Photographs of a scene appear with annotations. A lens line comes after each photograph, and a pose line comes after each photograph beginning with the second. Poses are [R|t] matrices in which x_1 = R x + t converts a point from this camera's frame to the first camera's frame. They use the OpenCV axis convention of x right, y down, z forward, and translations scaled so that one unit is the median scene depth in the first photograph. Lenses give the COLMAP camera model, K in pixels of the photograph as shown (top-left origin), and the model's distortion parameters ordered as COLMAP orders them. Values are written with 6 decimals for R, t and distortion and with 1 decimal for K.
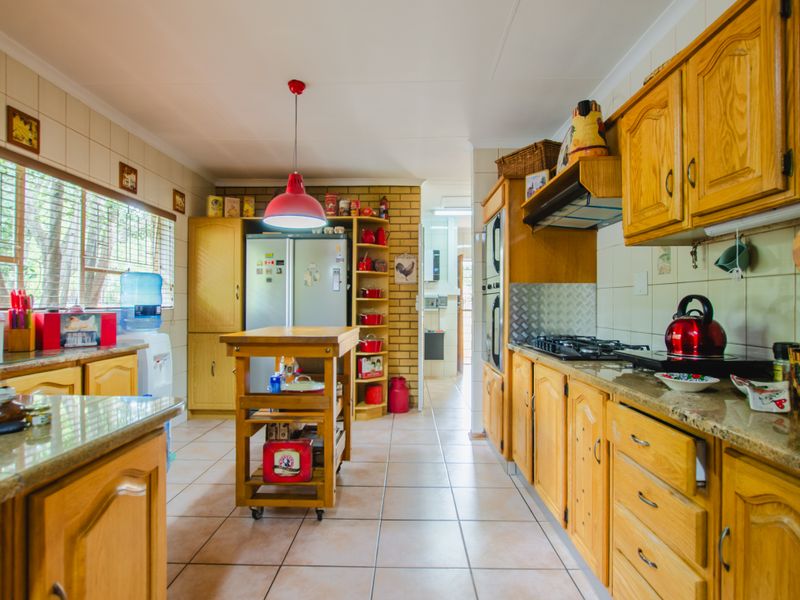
lens RADIAL K [[430.8, 0, 398.9], [0, 430.8, 301.2], [0, 0, 1]] dist [-0.020613, -0.000243]
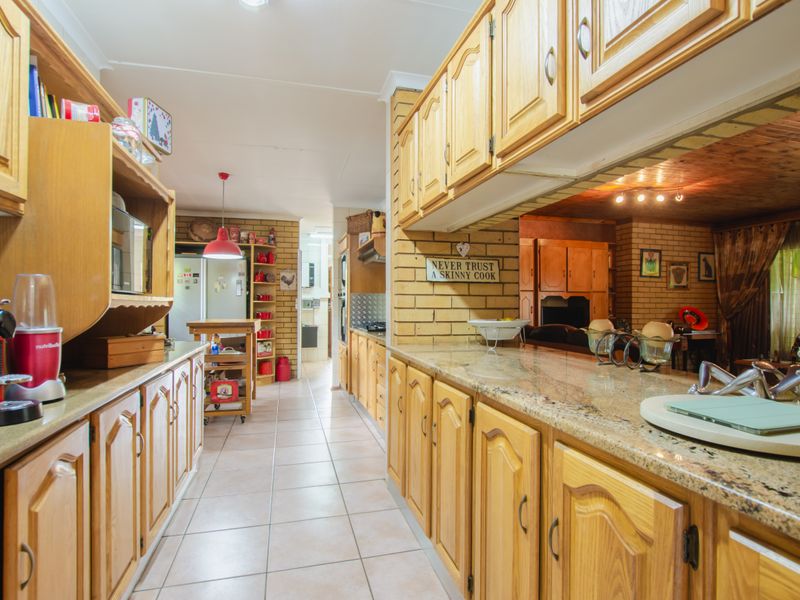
lens RADIAL K [[430.8, 0, 396.6], [0, 430.8, 302.6], [0, 0, 1]] dist [-0.020613, -0.000243]
pose [[0.963147, 0.000497, 0.268975, -0.023487], [-0.001115, 0.999997, 0.002144, -0.004549], [-0.268973, -0.002365, 0.963145, -0.498394]]
